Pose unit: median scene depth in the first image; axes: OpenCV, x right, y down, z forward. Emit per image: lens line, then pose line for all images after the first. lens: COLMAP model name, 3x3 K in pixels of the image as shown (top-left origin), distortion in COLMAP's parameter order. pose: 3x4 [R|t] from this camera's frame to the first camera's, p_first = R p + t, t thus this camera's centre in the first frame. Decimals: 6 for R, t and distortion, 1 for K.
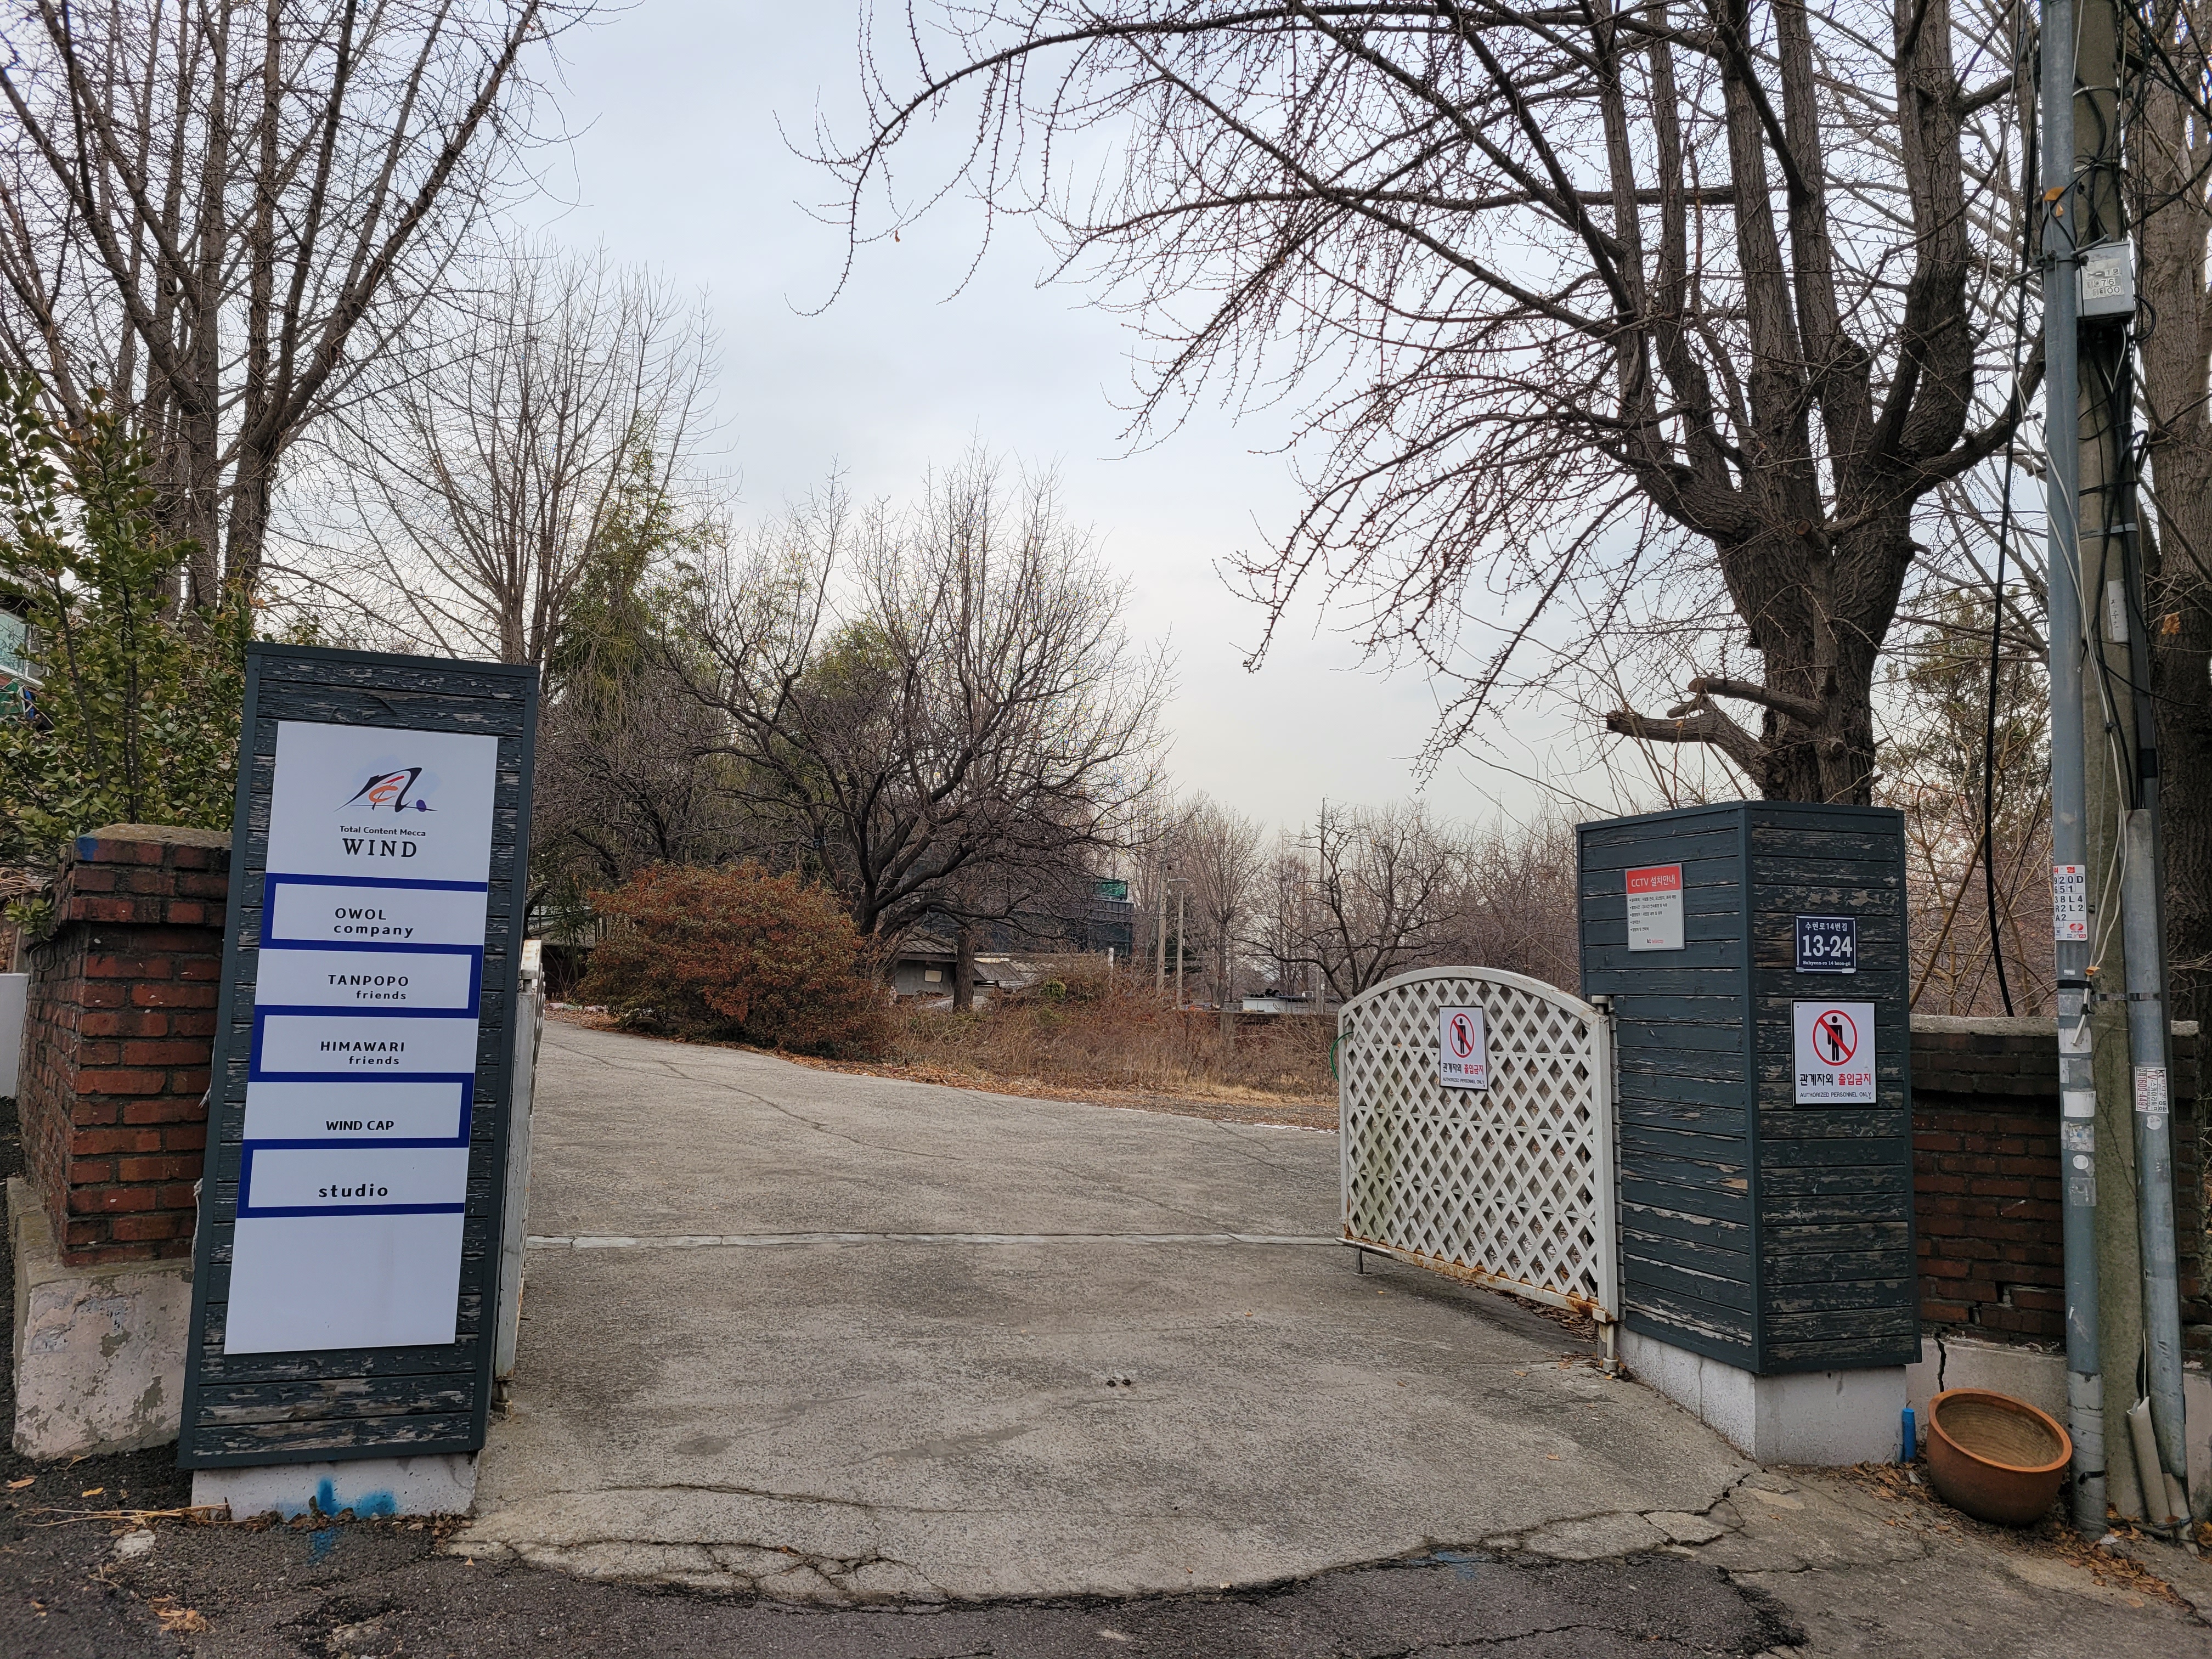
lens RADIAL K [[1638.5, 0, 1106.0], [0, 1638.5, 829.5], [0, 0, 1]] dist [0.024480, -0.005834]
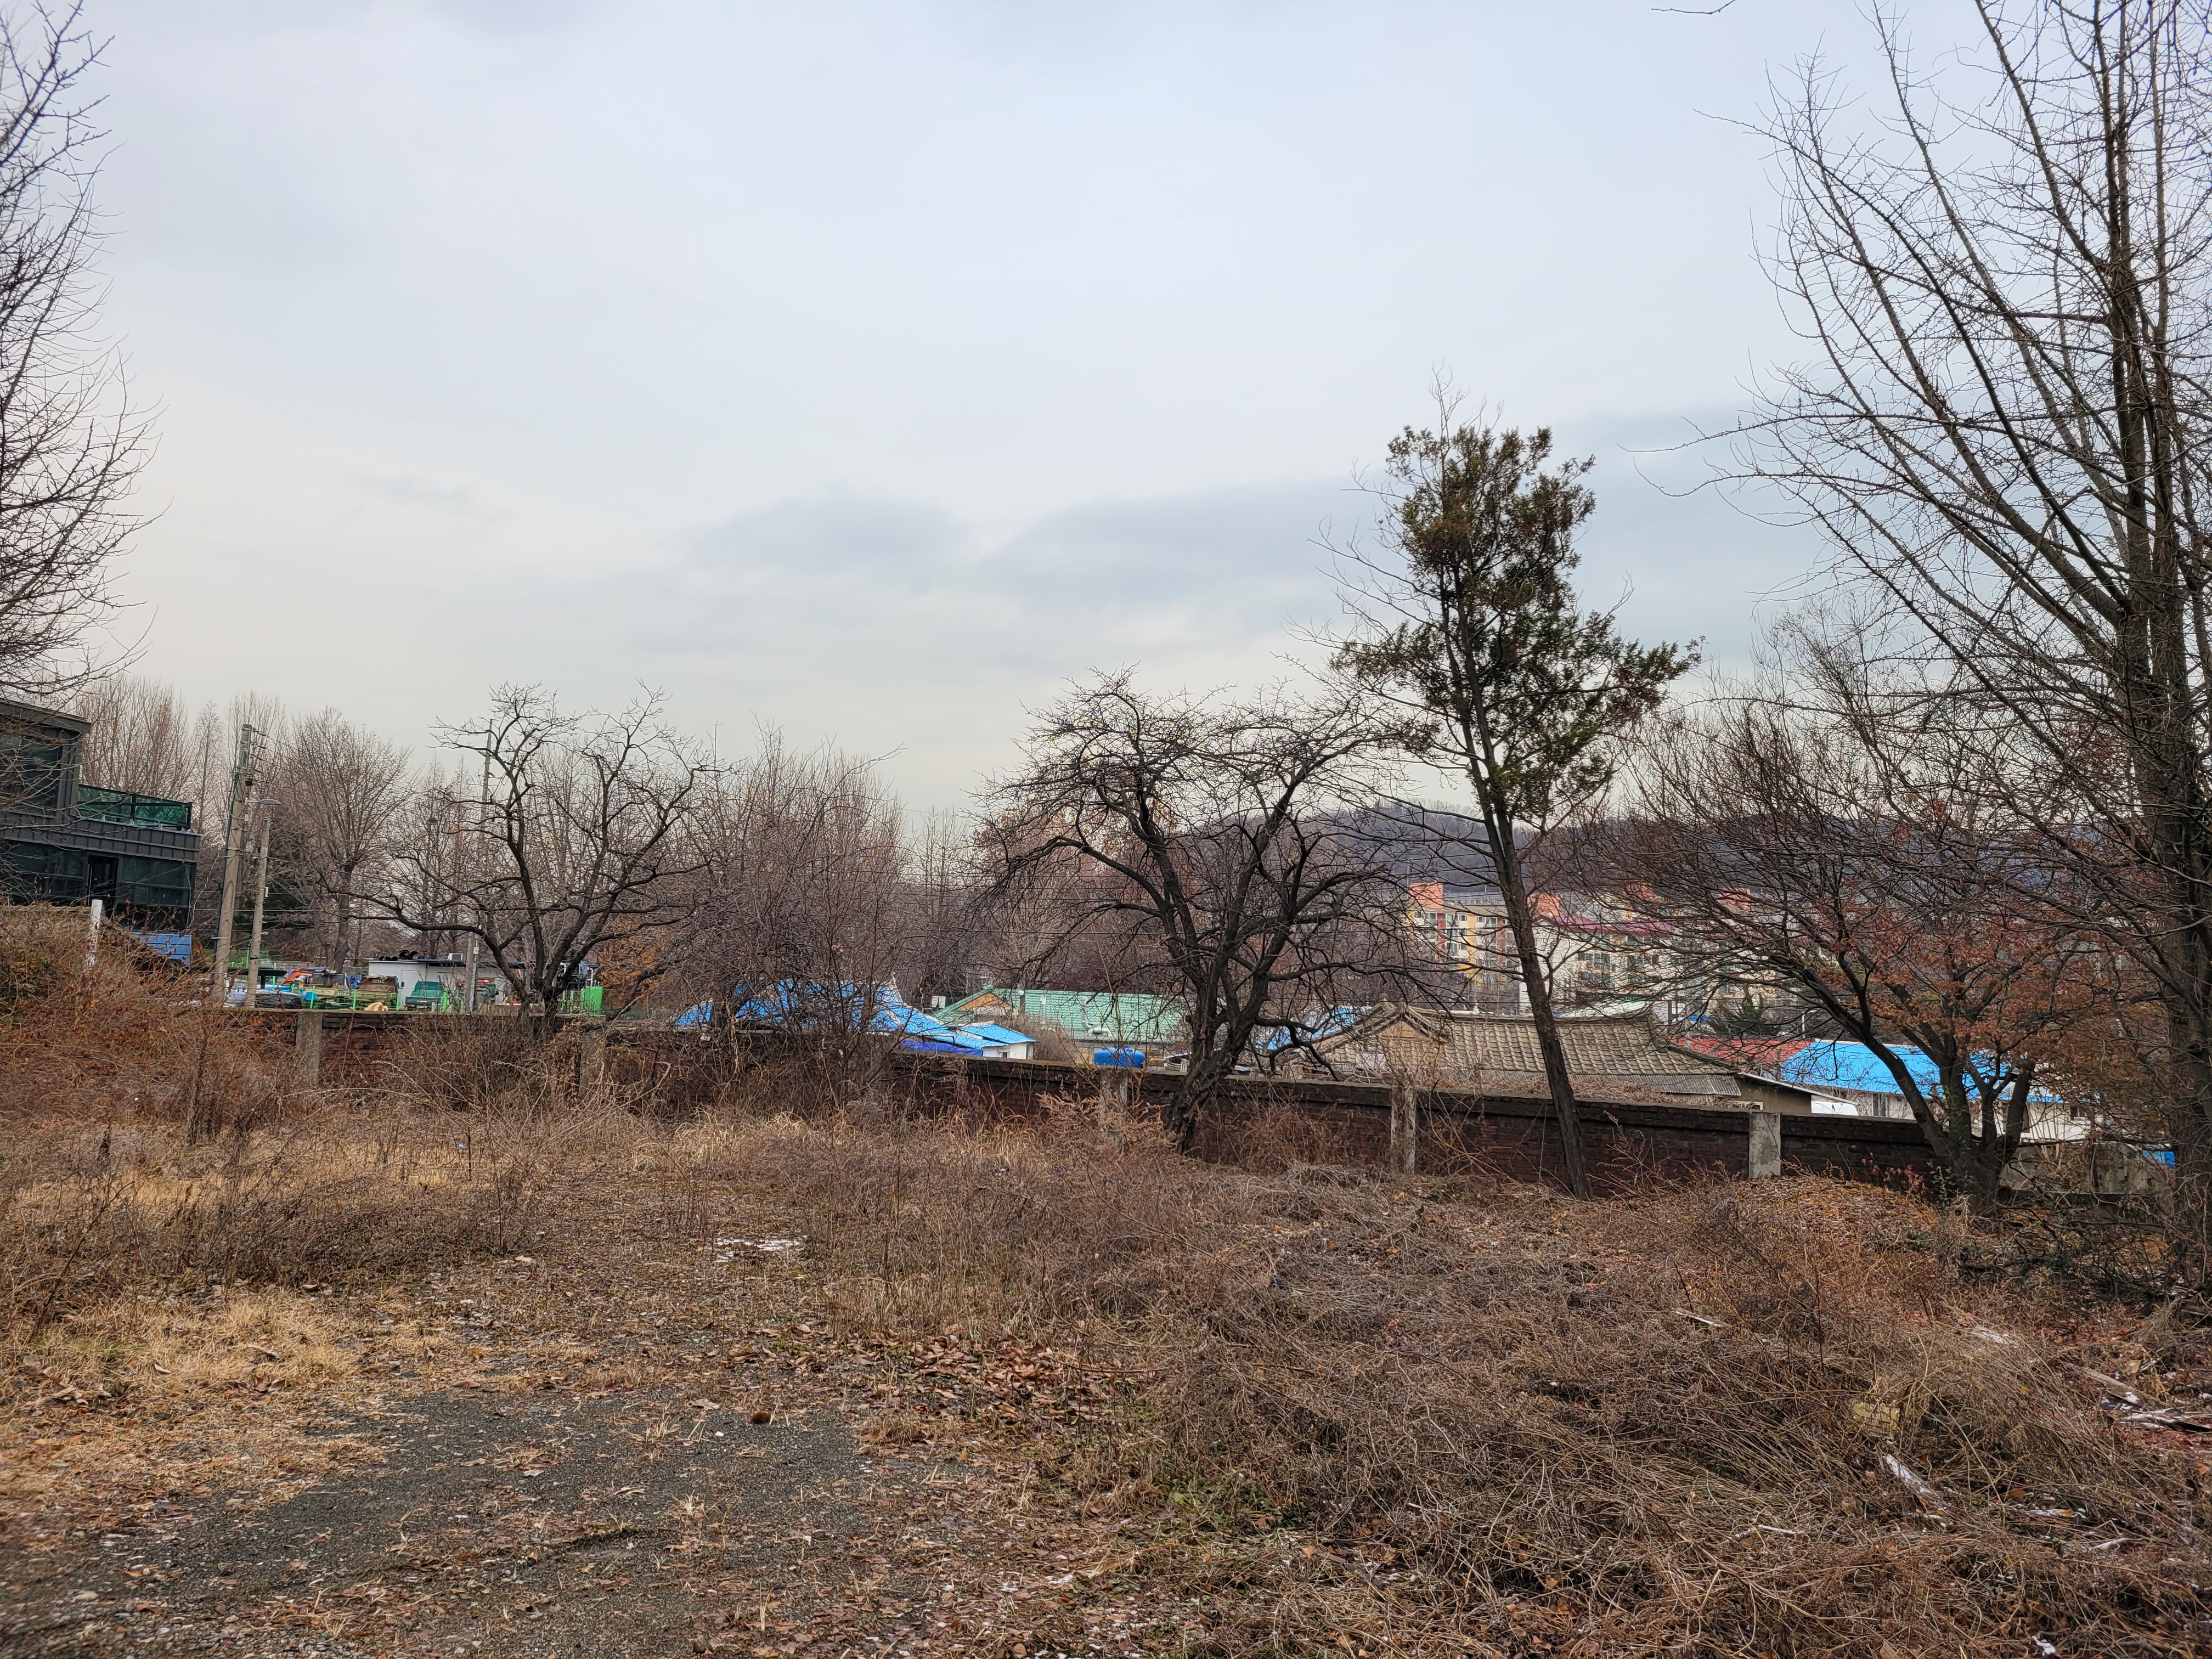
lens RADIAL K [[1638.5, 0, 1106.0], [0, 1638.5, 829.5], [0, 0, 1]] dist [0.024480, -0.005834]
pose [[0.878724, 0.048265, 0.474884, 0.023215], [-0.060059, 0.998148, 0.009685, 0.012284], [-0.473537, -0.037032, 0.879995, 0.193351]]
